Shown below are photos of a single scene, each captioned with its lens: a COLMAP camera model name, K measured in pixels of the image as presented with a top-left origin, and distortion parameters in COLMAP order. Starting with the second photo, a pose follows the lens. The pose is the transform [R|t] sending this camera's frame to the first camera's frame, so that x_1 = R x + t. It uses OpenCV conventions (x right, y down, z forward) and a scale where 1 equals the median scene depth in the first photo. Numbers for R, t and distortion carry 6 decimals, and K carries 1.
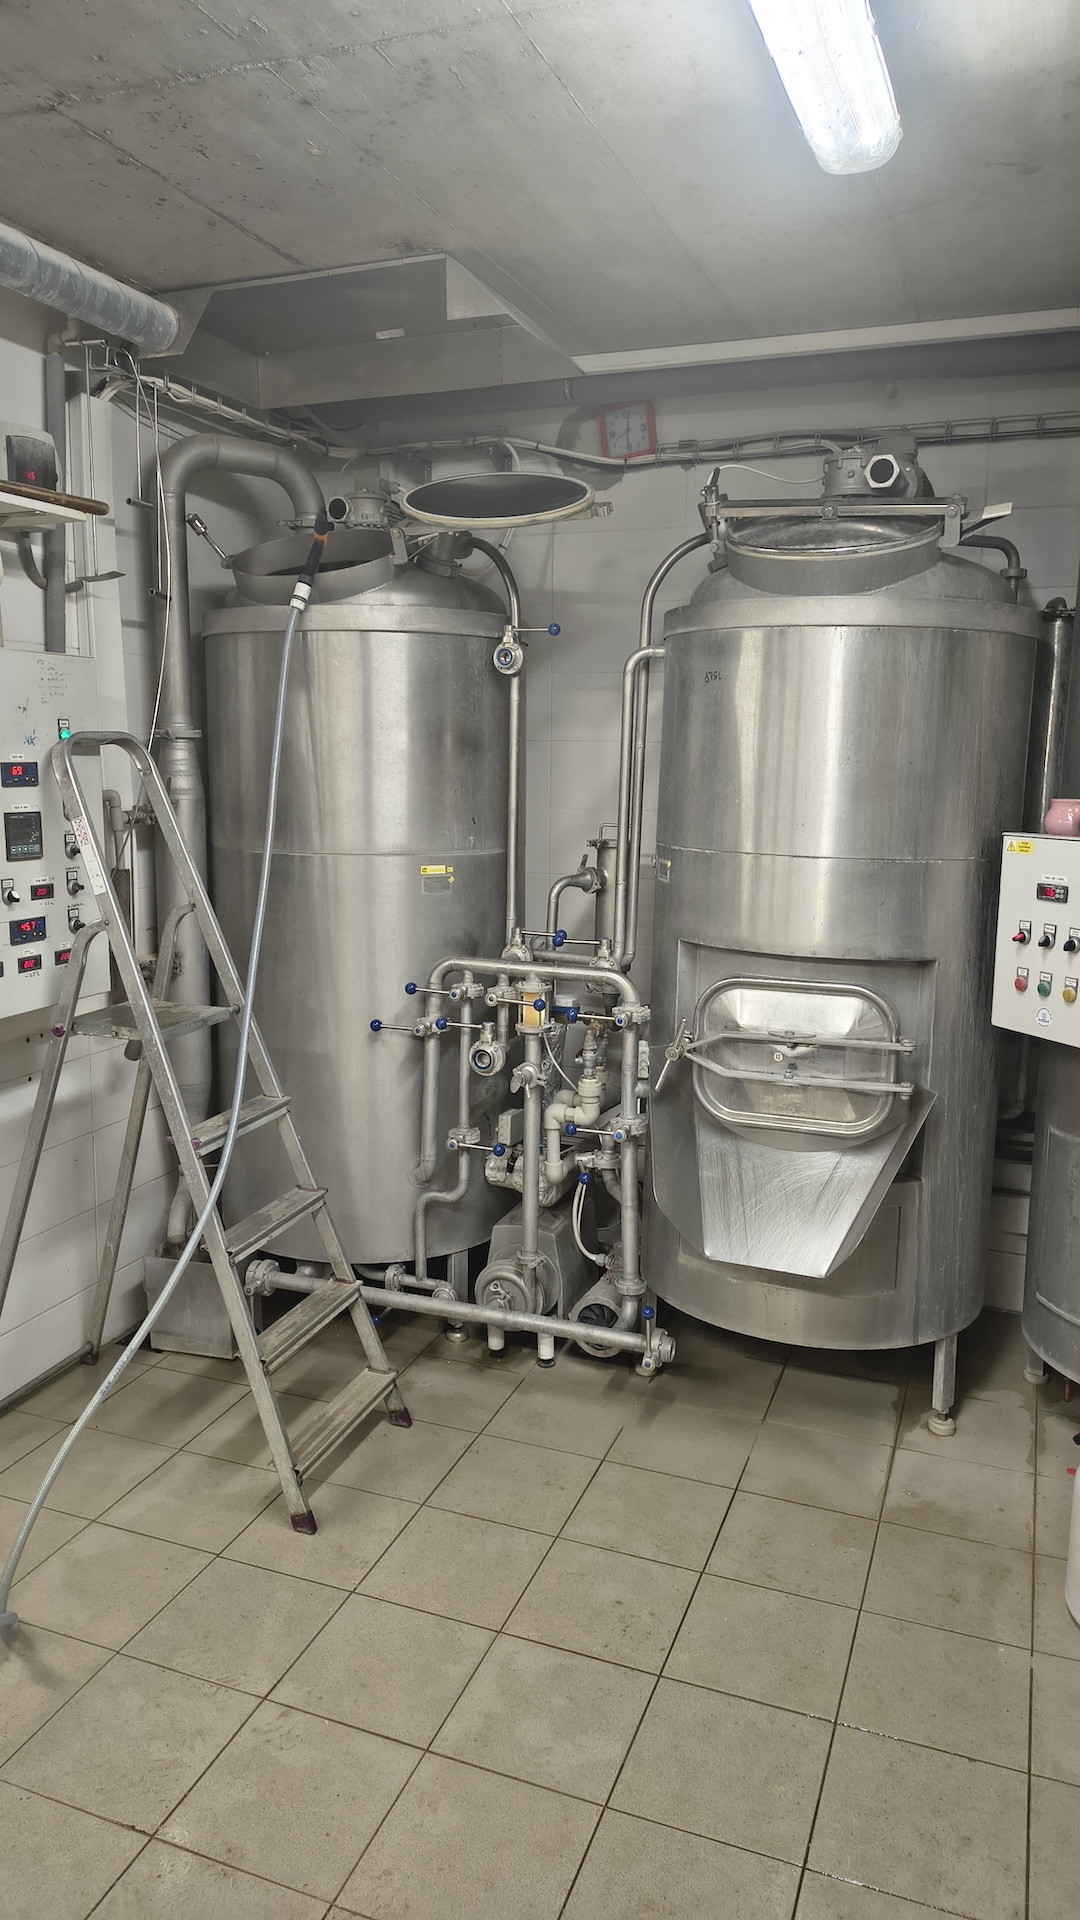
lens RADIAL K [[1294.3, 0, 537.9], [0, 1294.3, 966.4], [0, 0, 1]] dist [0.000391, -0.011064]
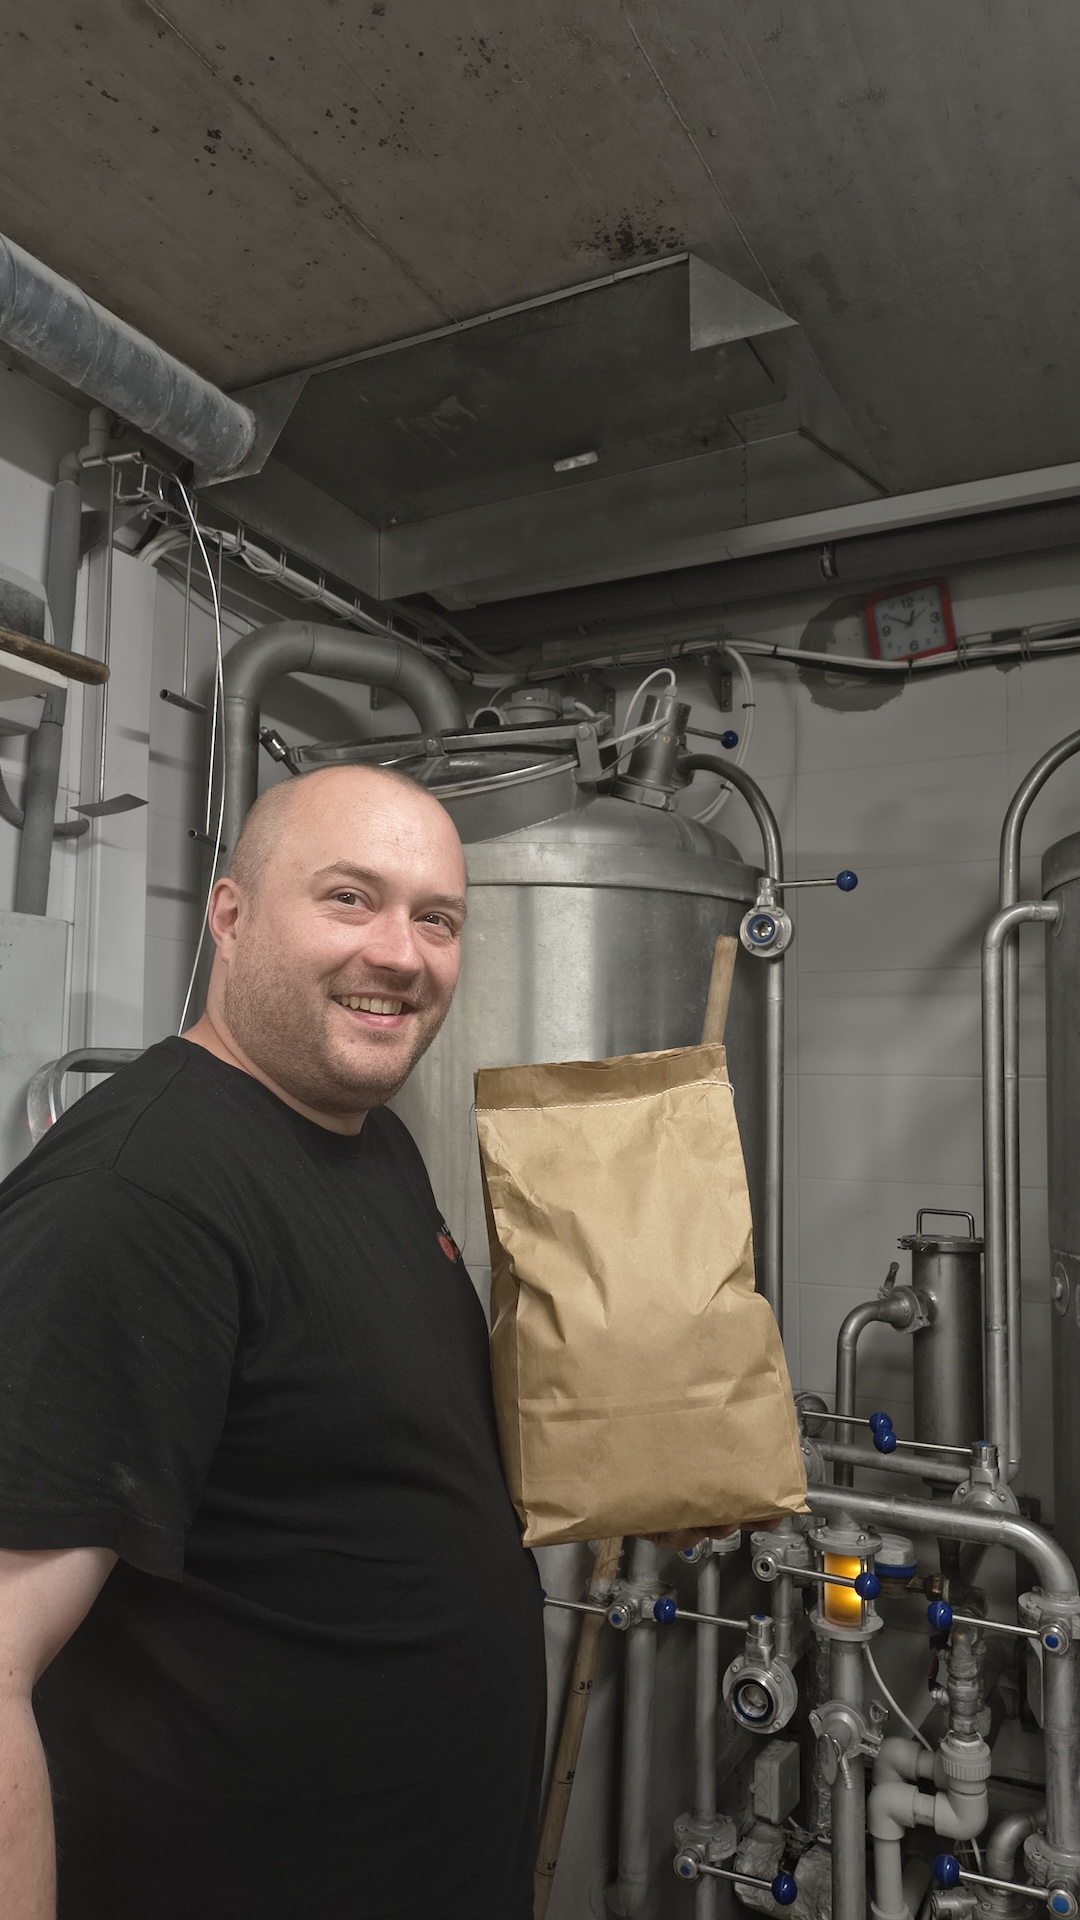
lens RADIAL K [[1294.3, 0, 549.1], [0, 1294.3, 962.1], [0, 0, 1]] dist [0.000391, -0.011064]
pose [[0.996319, -0.009239, -0.085219, -0.073222], [-0.014129, 0.962875, -0.269578, -0.063216], [0.084546, 0.269790, 0.959200, 0.431563]]
